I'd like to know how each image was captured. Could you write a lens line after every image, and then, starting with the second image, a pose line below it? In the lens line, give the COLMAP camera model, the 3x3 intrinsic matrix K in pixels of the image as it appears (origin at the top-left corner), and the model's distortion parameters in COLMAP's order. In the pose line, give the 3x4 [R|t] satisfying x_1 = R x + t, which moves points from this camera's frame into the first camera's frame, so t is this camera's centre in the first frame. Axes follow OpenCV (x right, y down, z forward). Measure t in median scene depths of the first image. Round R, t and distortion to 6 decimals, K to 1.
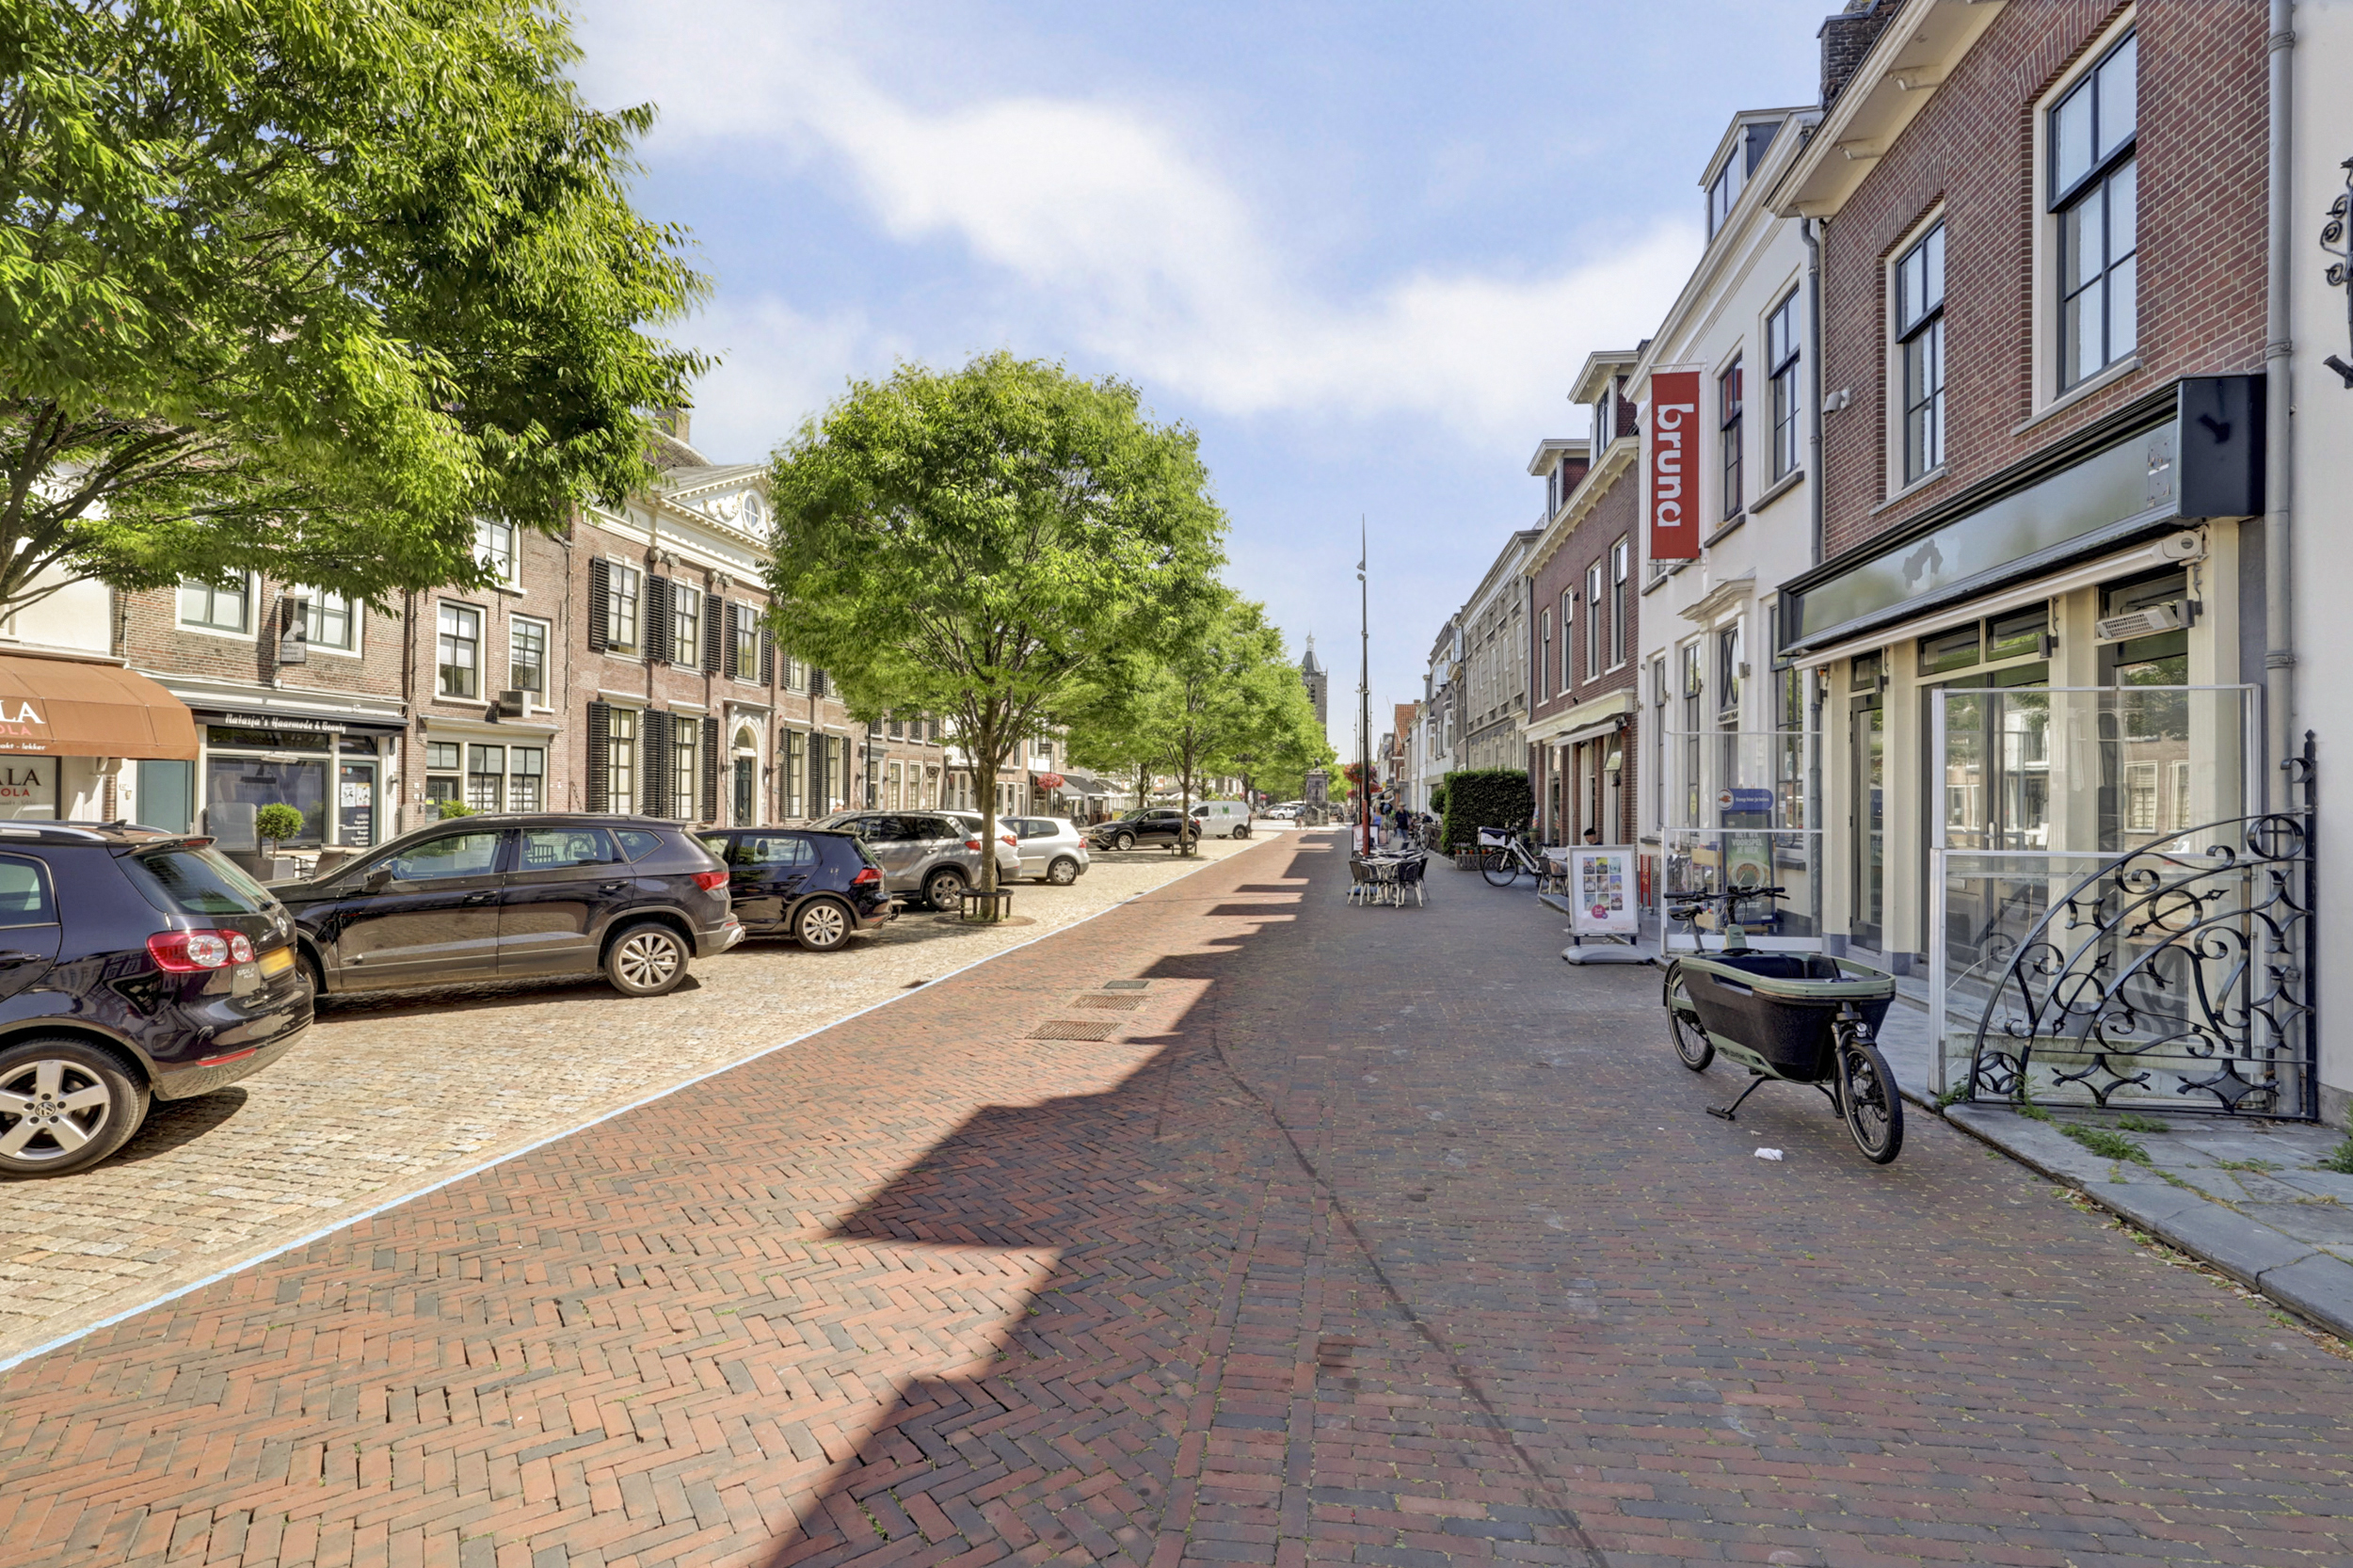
lens RADIAL K [[1083.6, 0, 1180.3], [0, 1083.6, 784.1], [0, 0, 1]] dist [-0.004565, -0.000120]
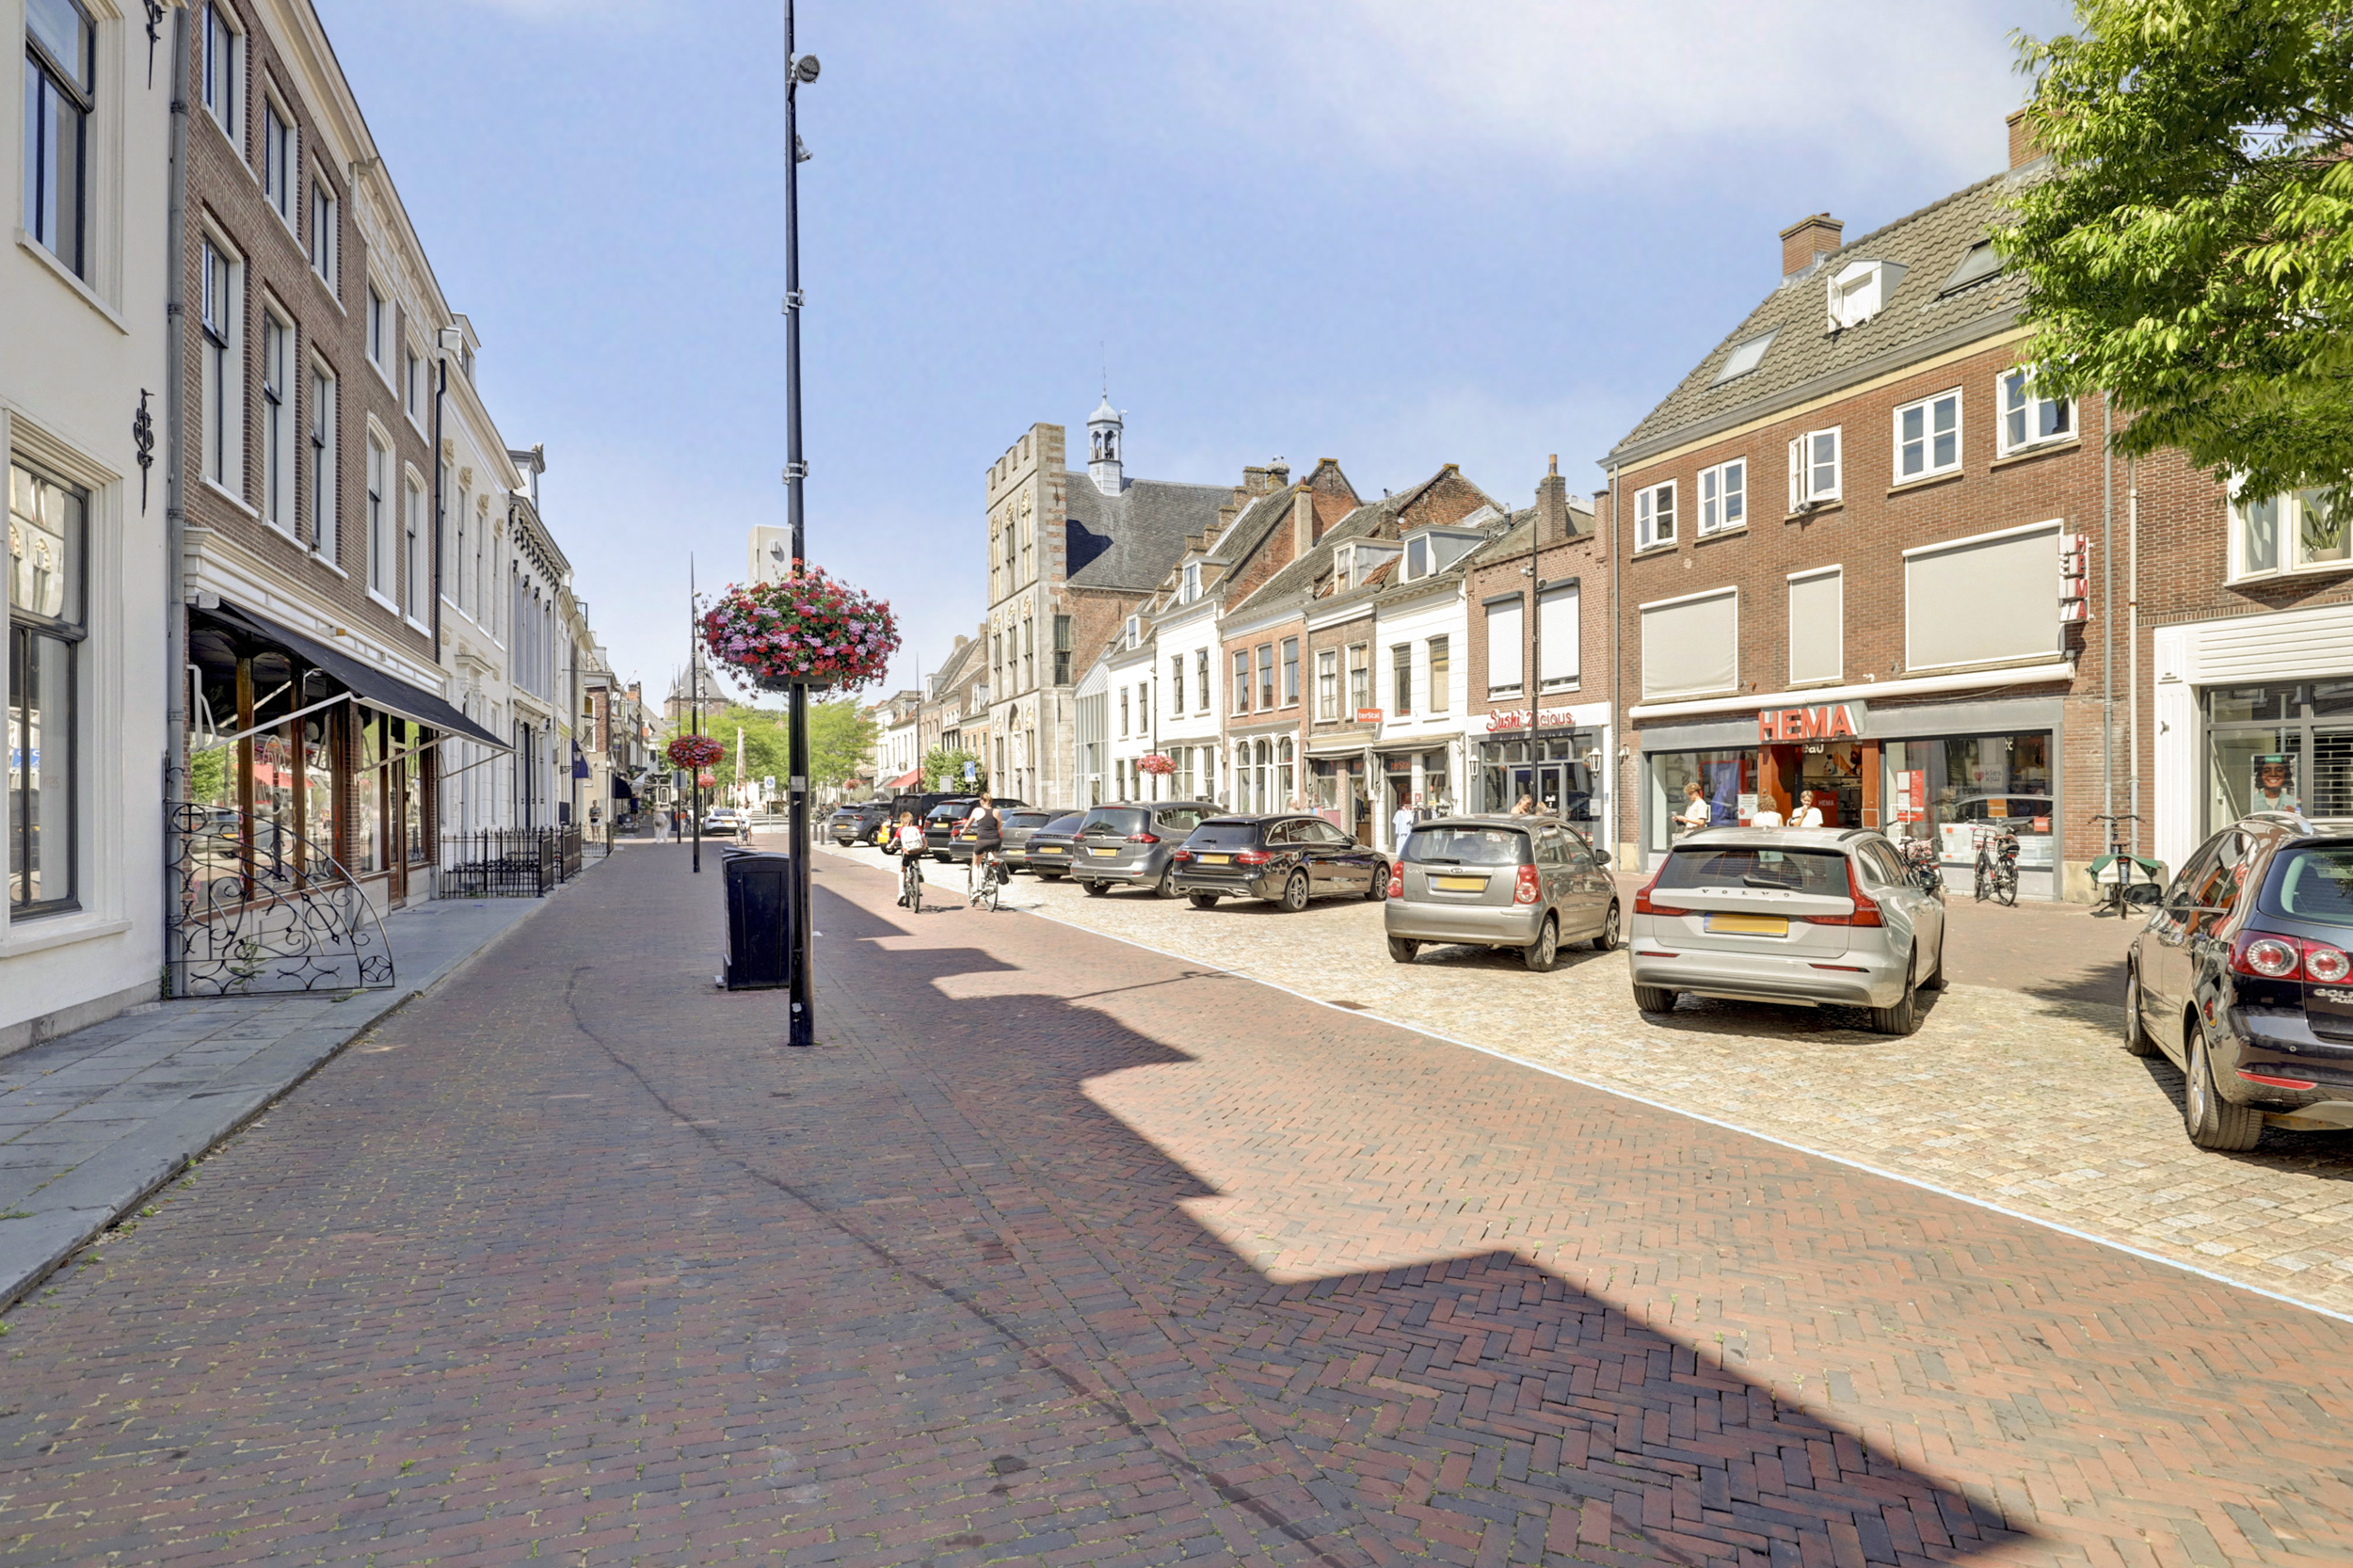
lens RADIAL K [[1354.0, 0, 1176.7], [0, 1354.0, 794.4], [0, 0, 1]] dist [0.003396, 0.000920]
pose [[-0.861940, -0.003513, -0.506998, 0.626401], [0.008818, 0.999721, -0.021917, 0.049322], [0.506933, -0.023362, -0.861669, 2.060049]]
